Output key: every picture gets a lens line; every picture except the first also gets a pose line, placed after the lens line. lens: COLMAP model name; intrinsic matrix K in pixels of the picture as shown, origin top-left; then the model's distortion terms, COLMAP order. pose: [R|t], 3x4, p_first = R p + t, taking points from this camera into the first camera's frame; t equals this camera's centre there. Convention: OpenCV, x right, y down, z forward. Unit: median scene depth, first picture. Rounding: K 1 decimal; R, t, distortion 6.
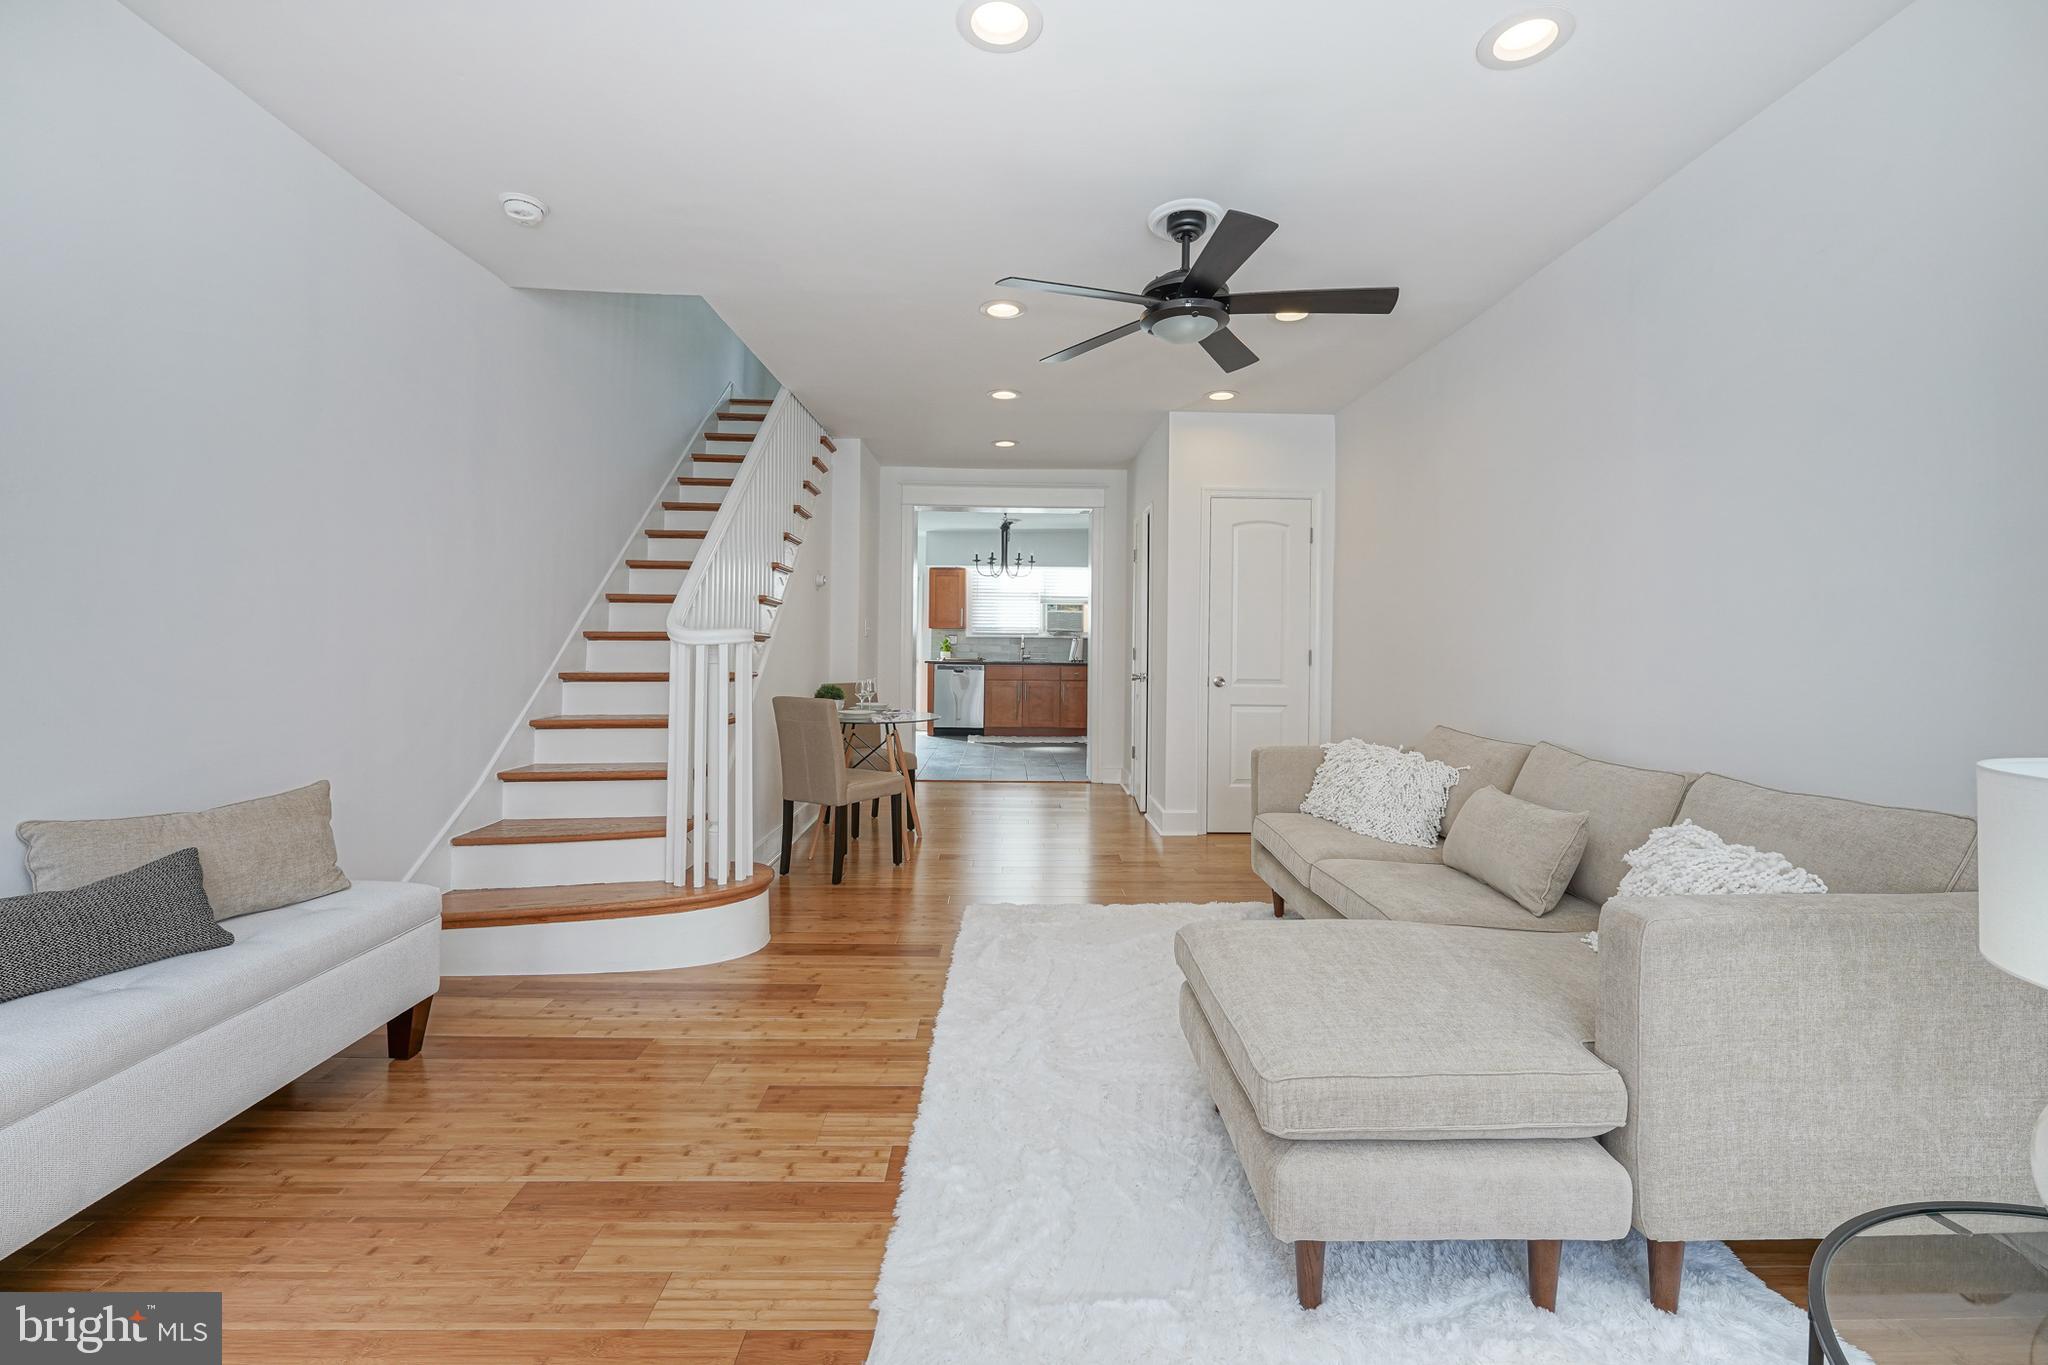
lens RADIAL K [[840.9, 0, 1030.1], [0, 840.9, 648.4], [0, 0, 1]] dist [-0.001437, 0.000446]
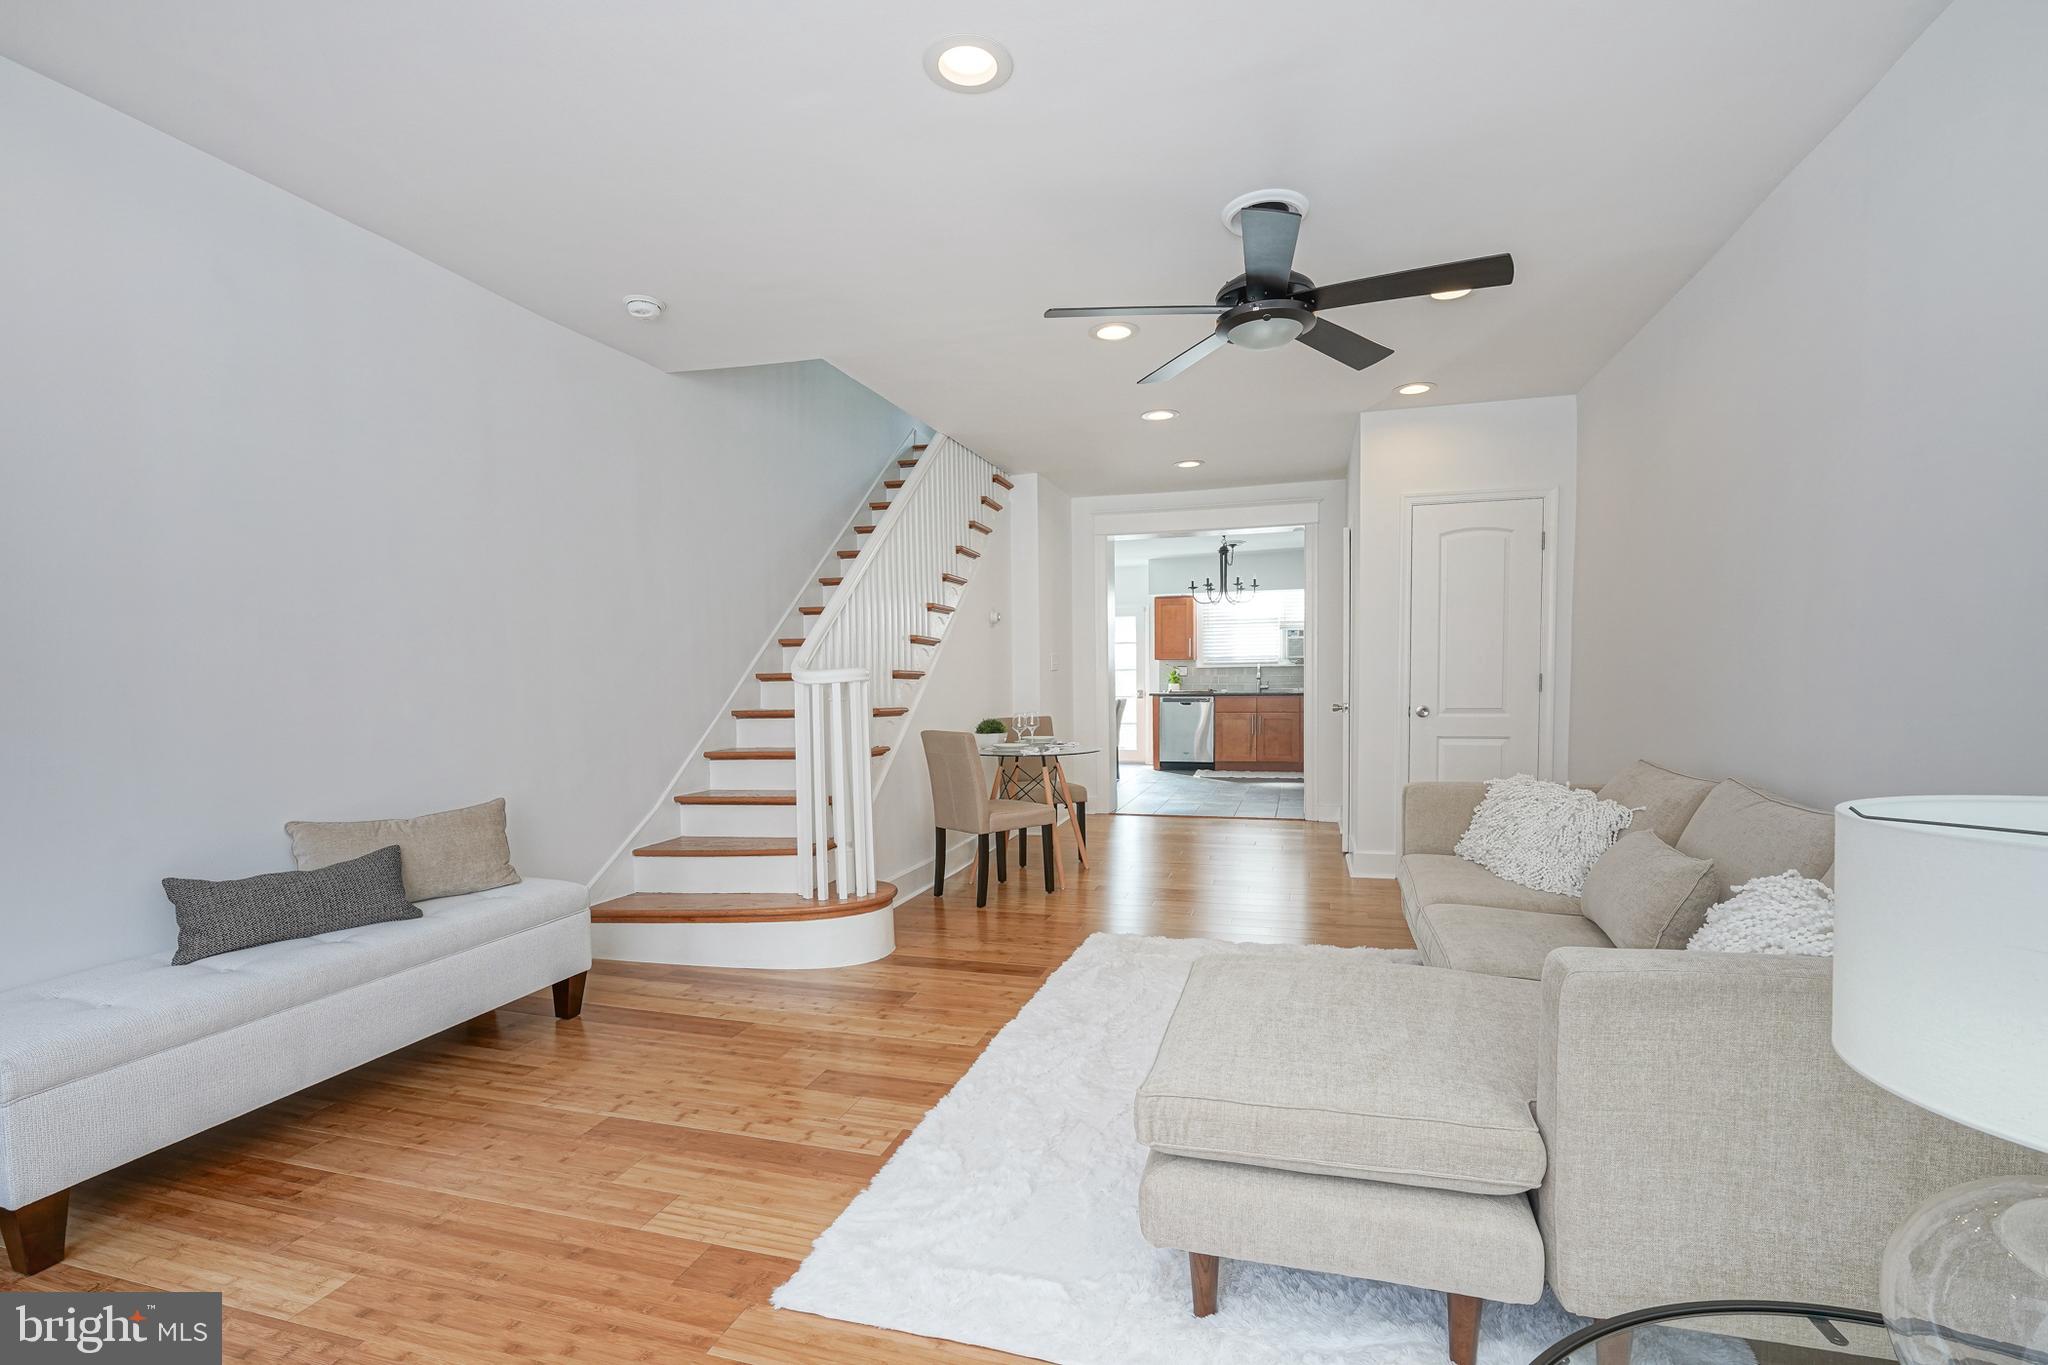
lens RADIAL K [[878.8, 0, 1070.3], [0, 878.8, 731.9], [0, 0, 1]] dist [-0.001405, 0.001066]
pose [[0.960397, -0.005592, -0.278581, 0.310732], [0.022016, 0.998196, 0.055862, 0.001697], [0.277766, -0.059783, 0.958787, -0.024725]]
